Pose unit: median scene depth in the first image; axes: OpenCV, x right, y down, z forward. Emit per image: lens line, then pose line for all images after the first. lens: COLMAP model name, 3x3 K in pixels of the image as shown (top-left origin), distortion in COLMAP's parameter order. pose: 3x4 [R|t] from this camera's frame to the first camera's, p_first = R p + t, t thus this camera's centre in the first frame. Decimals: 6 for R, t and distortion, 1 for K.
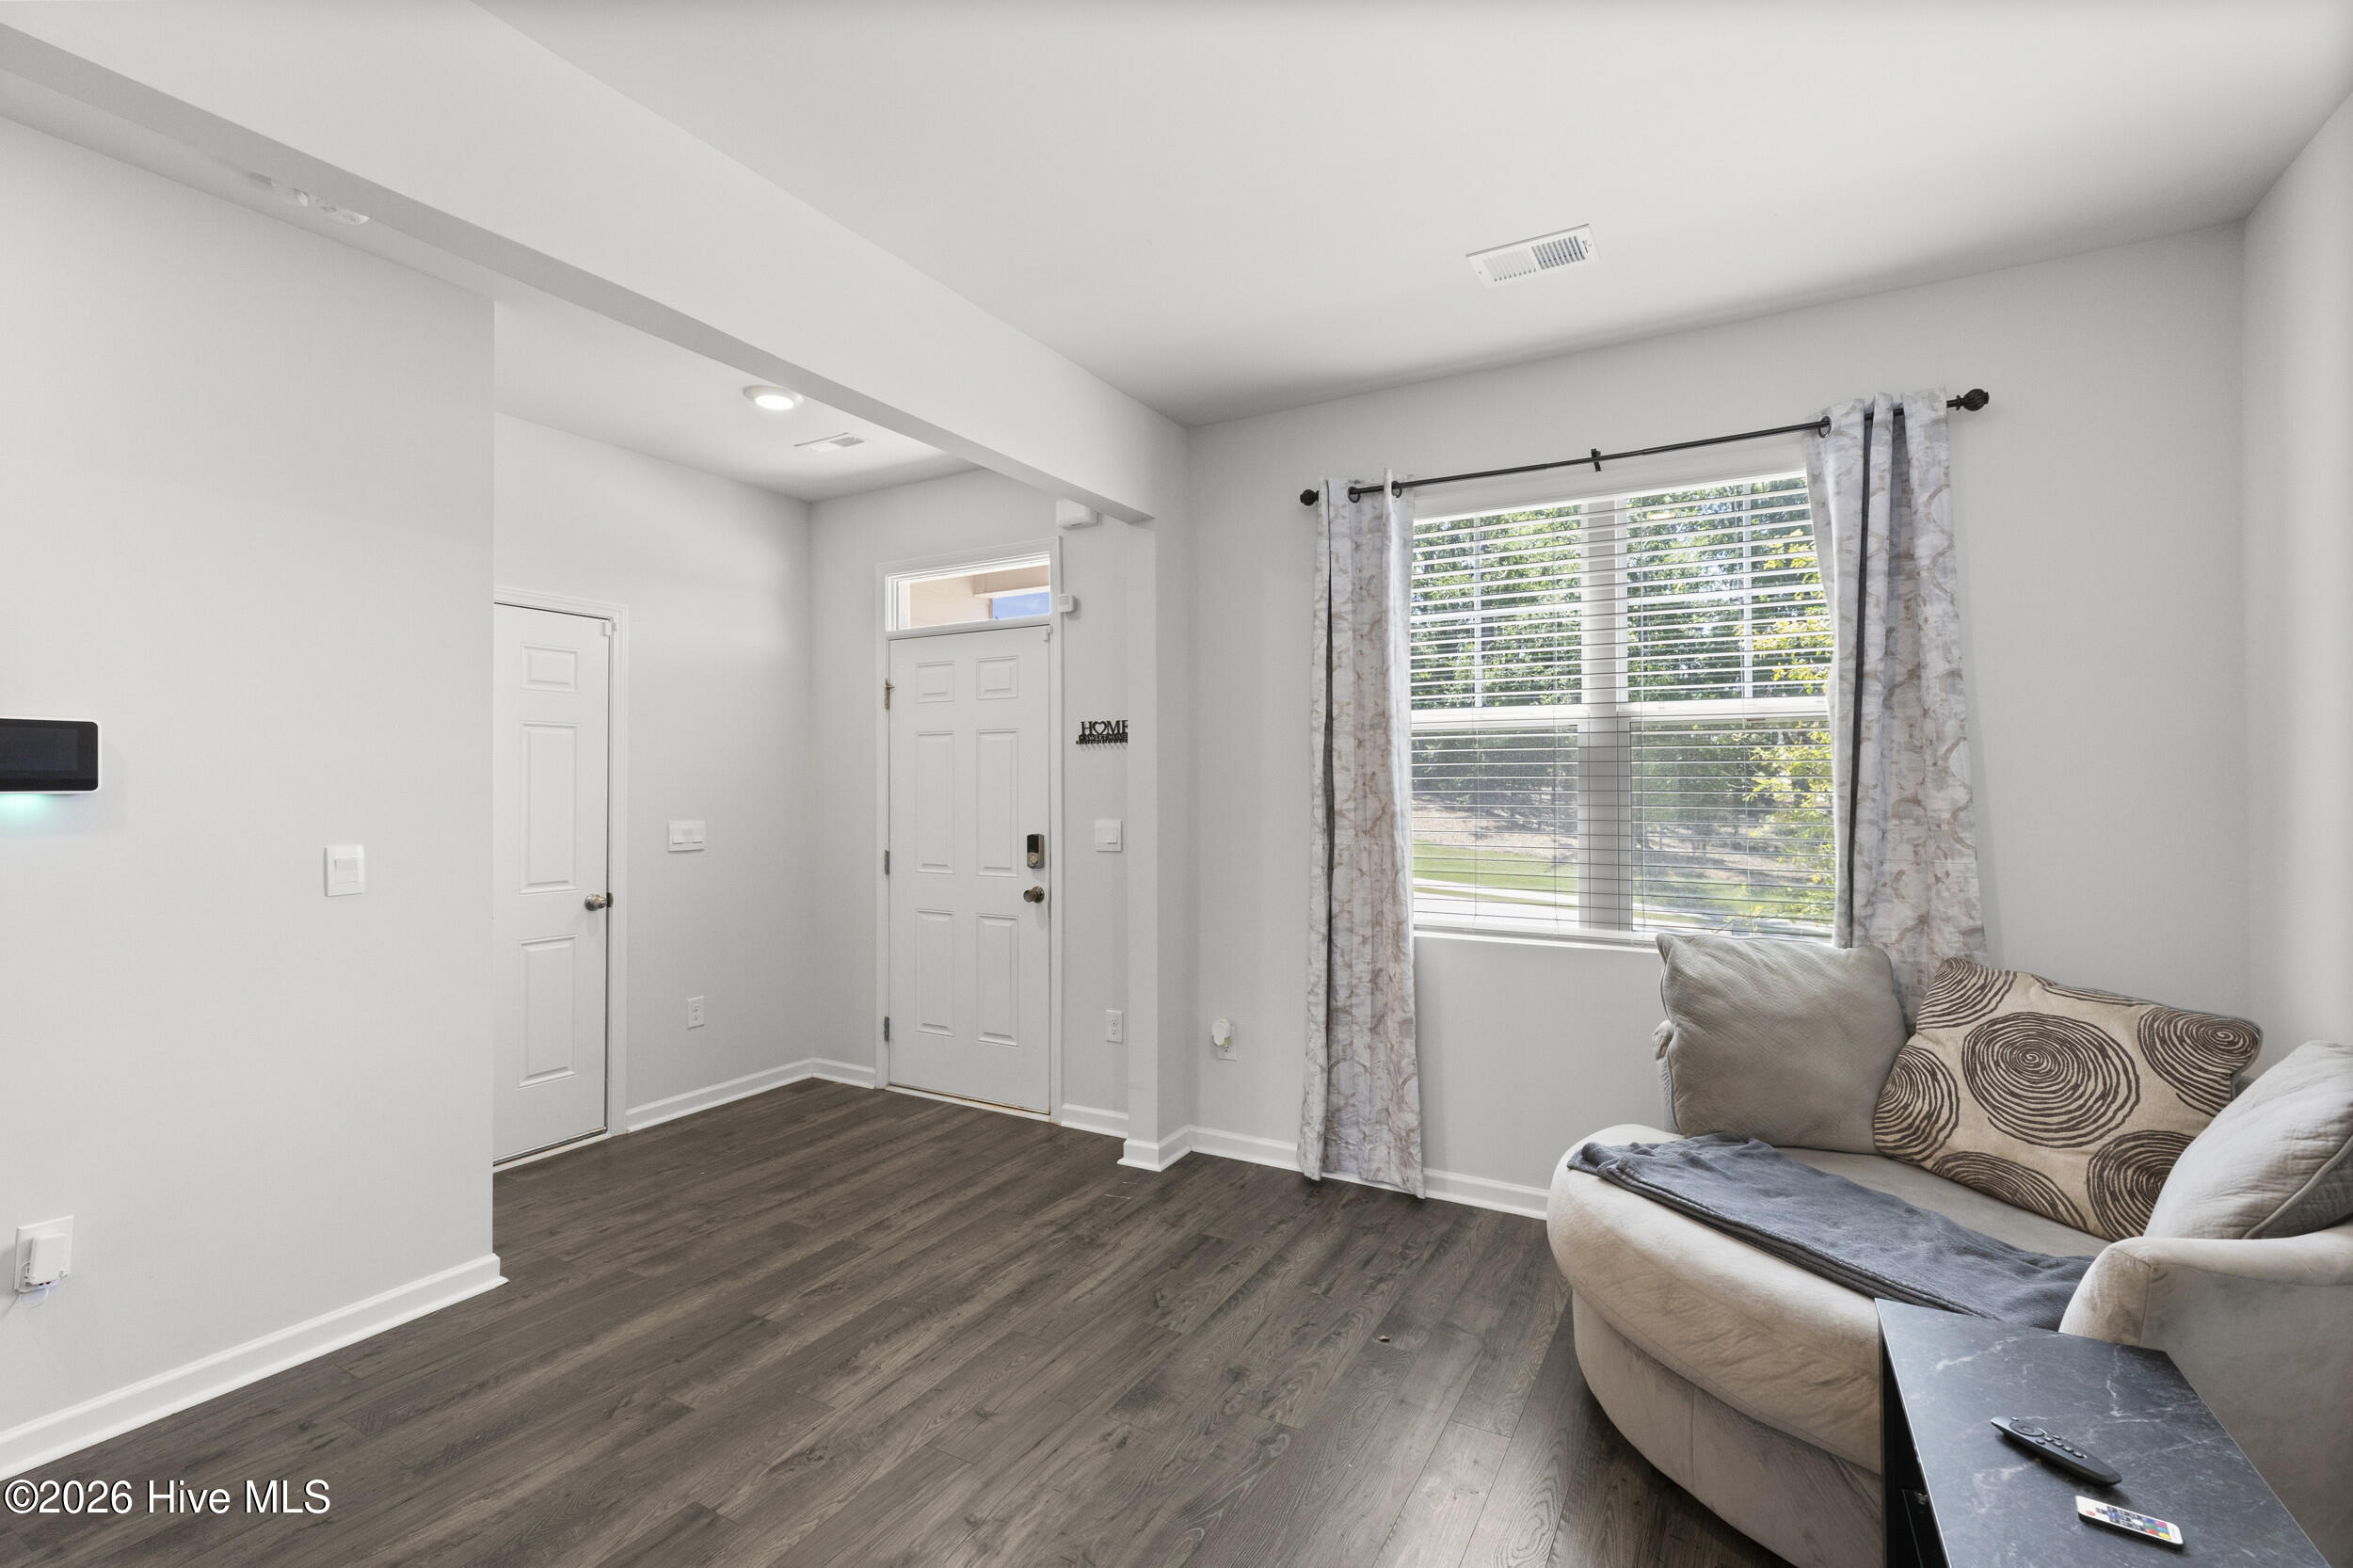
lens RADIAL K [[1042.2, 0, 1182.2], [0, 1042.2, 771.8], [0, 0, 1]] dist [0.000752, -0.000020]
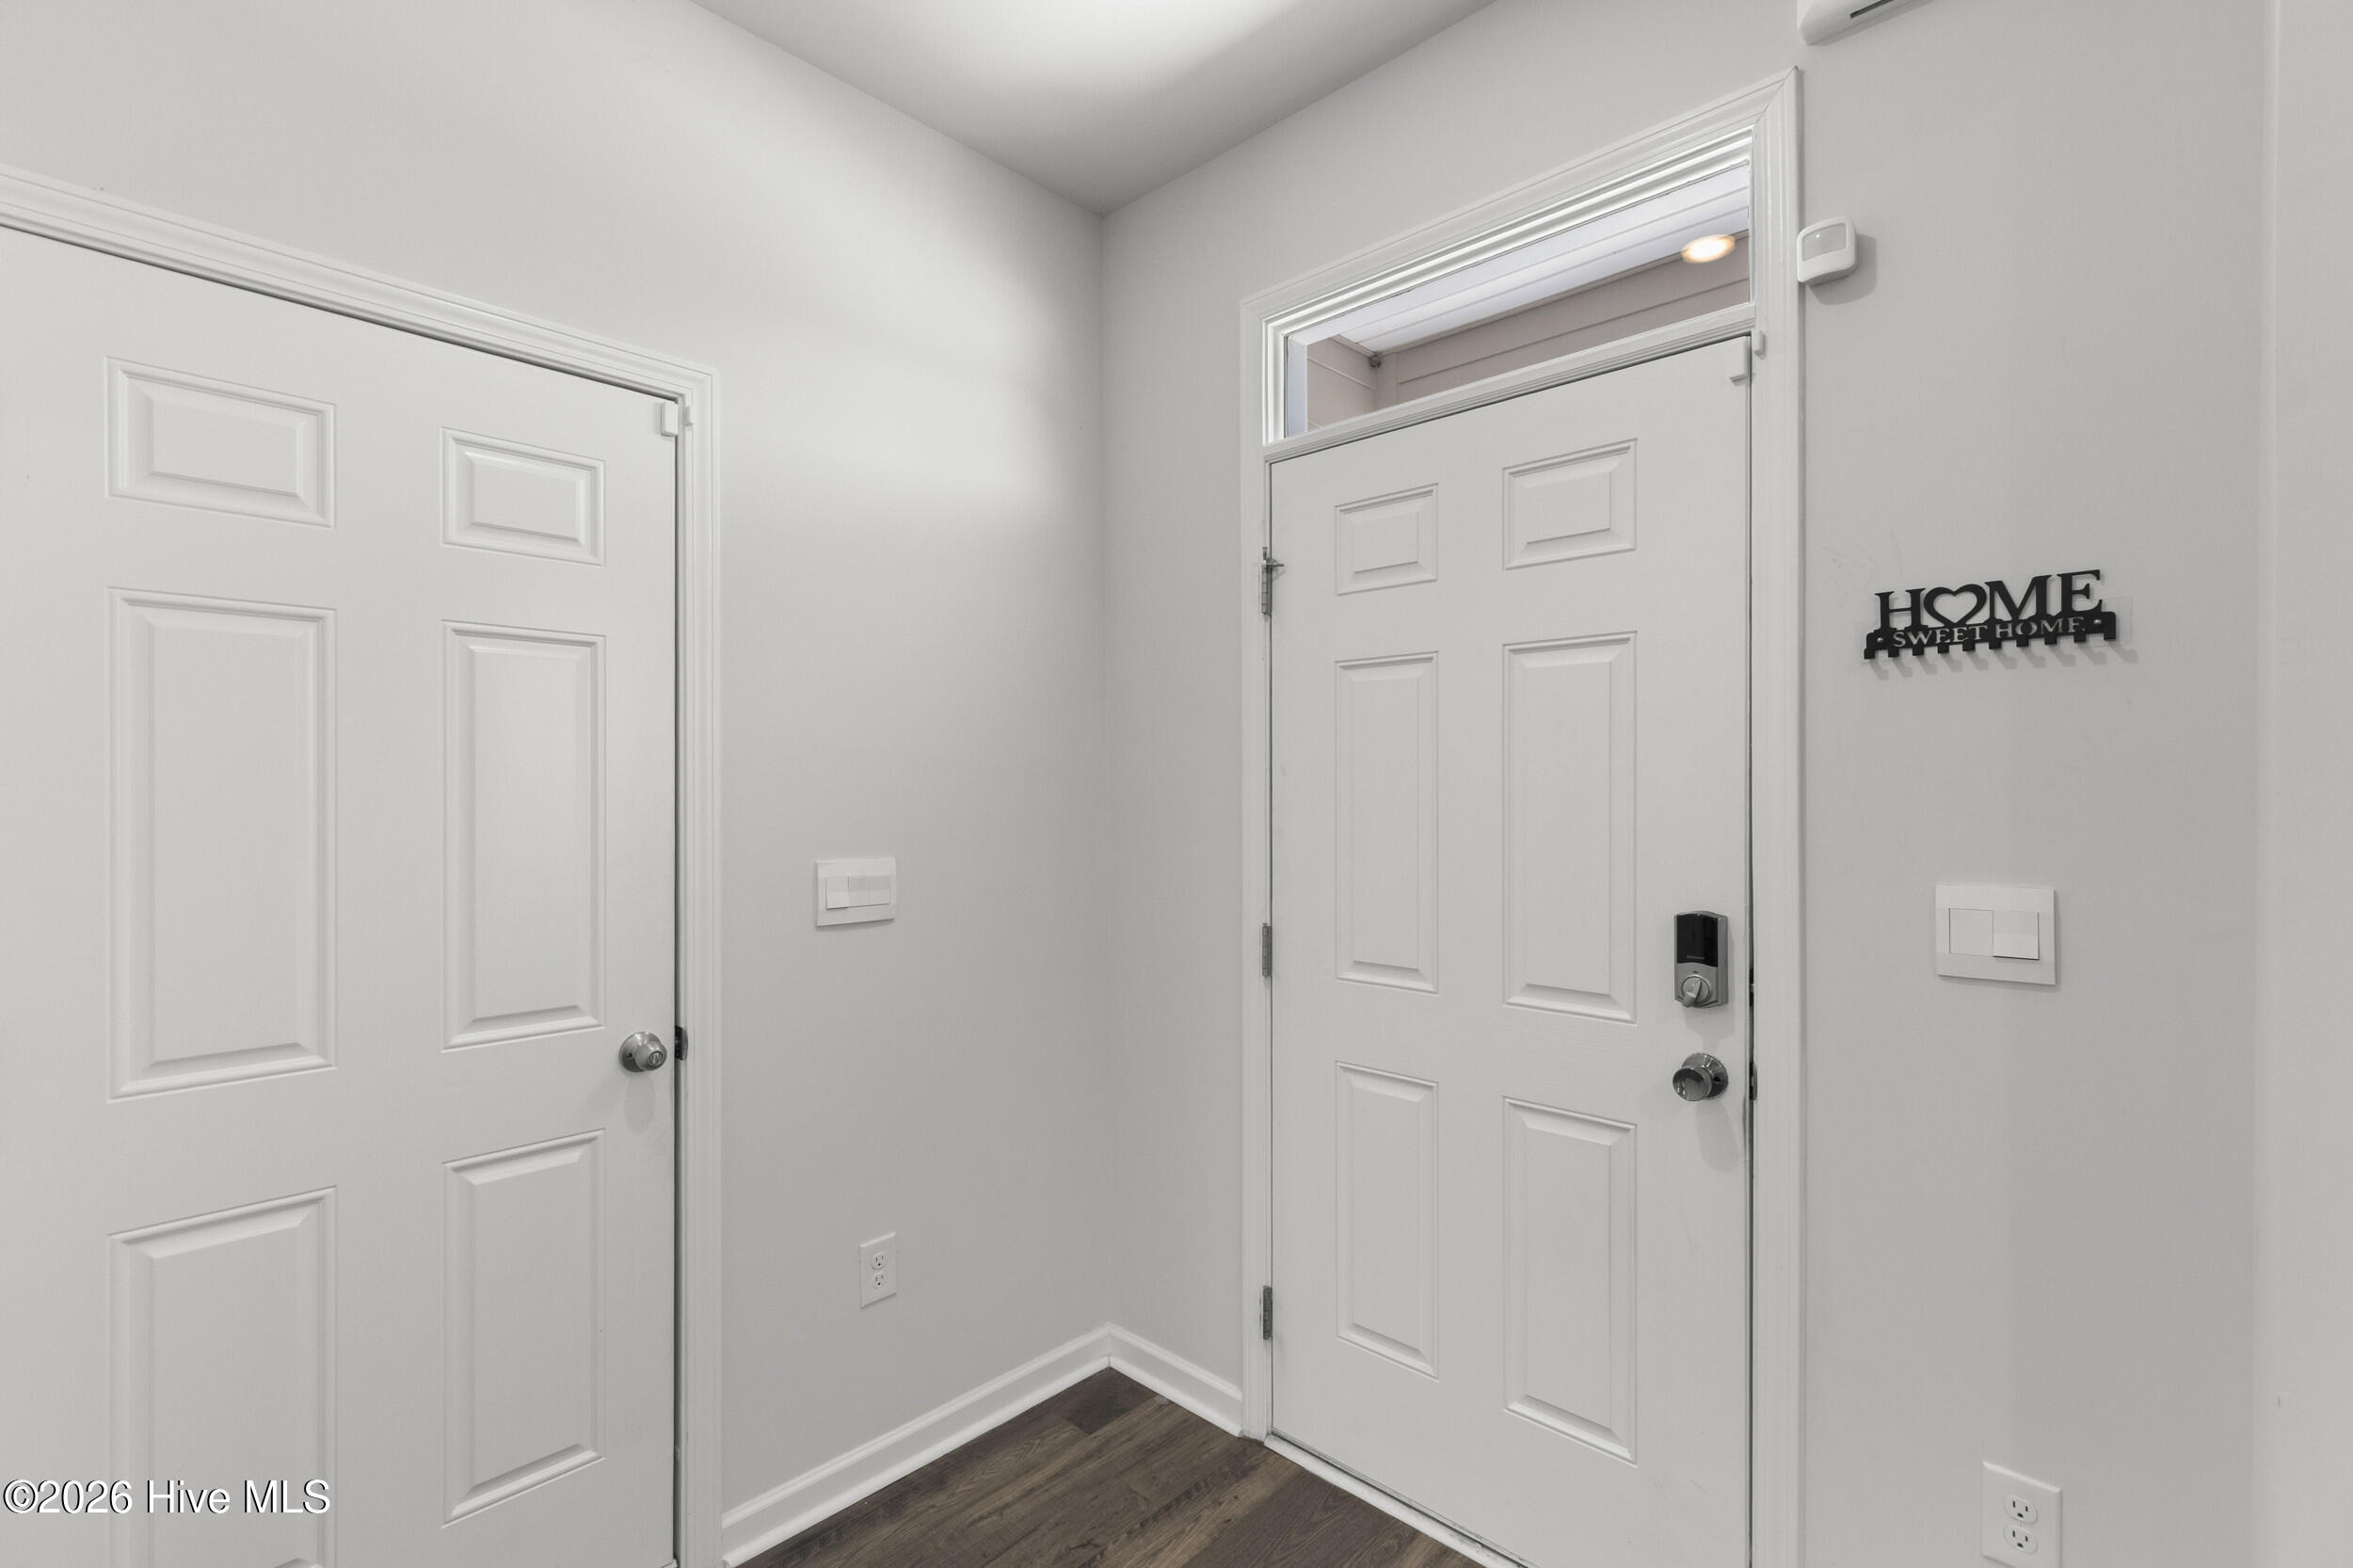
lens RADIAL K [[1058.7, 0, 1176.5], [0, 1058.7, 784.0], [0, 0, 1]] dist [0.000679, 0.000131]
pose [[0.969957, -0.000991, -0.243274, -0.230862], [0.003430, 0.999948, 0.009603, 0.010282], [0.243251, -0.010149, 0.969910, 0.597873]]
